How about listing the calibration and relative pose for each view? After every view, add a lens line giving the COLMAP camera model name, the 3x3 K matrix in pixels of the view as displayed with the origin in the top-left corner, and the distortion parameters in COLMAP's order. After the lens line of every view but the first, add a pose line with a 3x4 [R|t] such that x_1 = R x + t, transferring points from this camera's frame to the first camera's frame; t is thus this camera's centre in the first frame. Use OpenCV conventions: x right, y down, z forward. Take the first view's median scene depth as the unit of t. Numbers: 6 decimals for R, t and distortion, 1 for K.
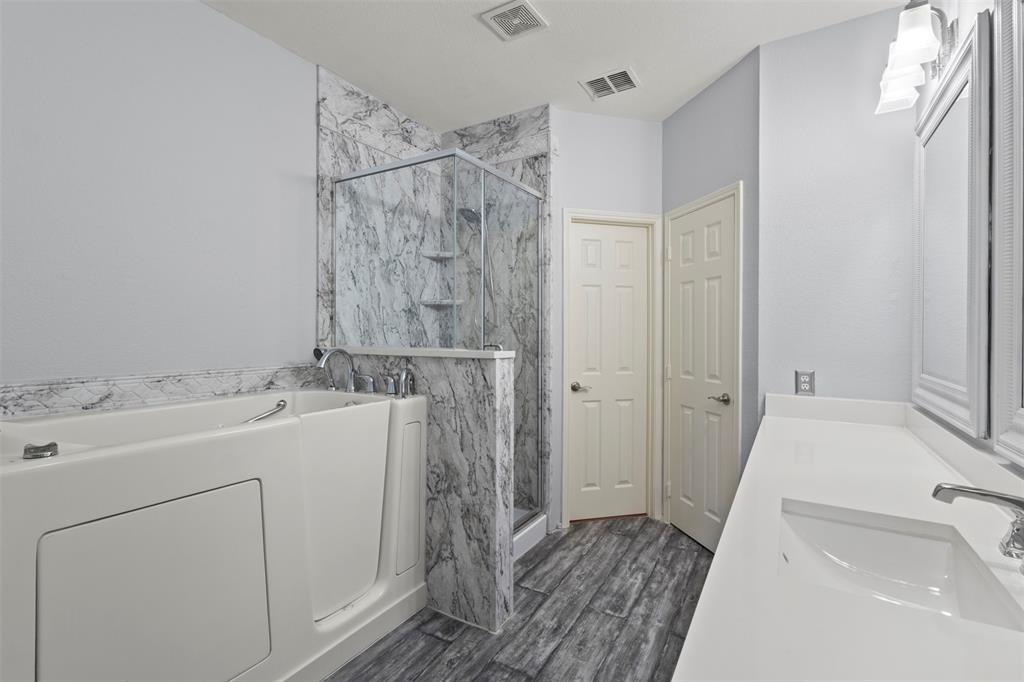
lens RADIAL K [[474.1, 0, 508.9], [0, 474.1, 340.5], [0, 0, 1]] dist [-0.002485, 0.005152]
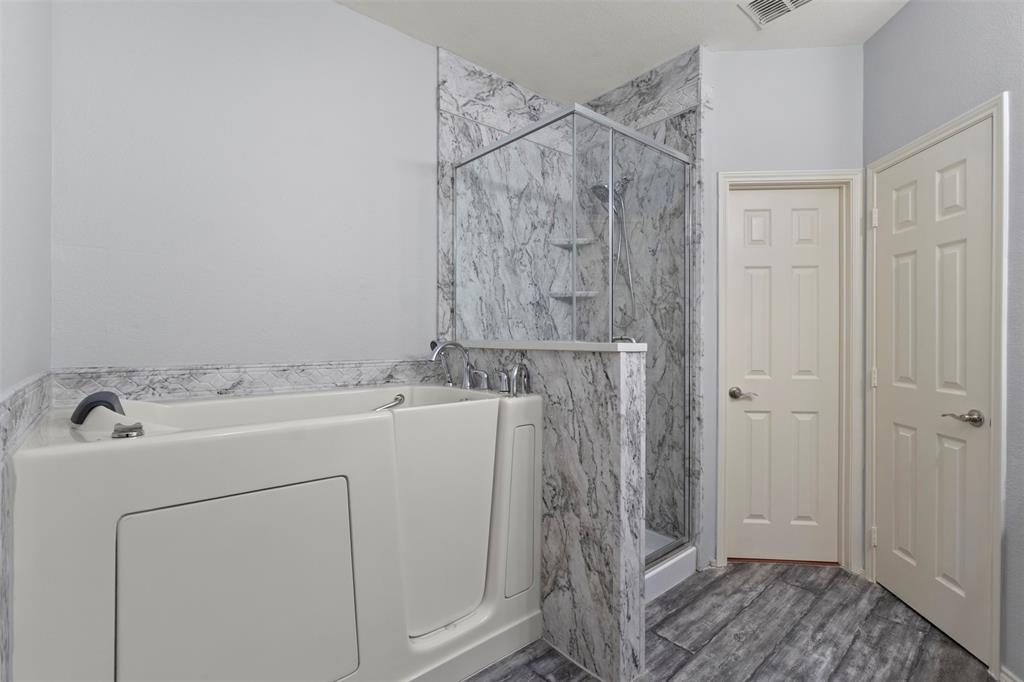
lens RADIAL K [[474.1, 0, 508.9], [0, 474.1, 340.5], [0, 0, 1]] dist [-0.002485, 0.005152]
pose [[0.947763, 0.001840, -0.318969, 0.038473], [-0.004796, 0.999953, -0.008481, 0.020230], [0.318938, 0.009567, 0.947727, 0.132155]]
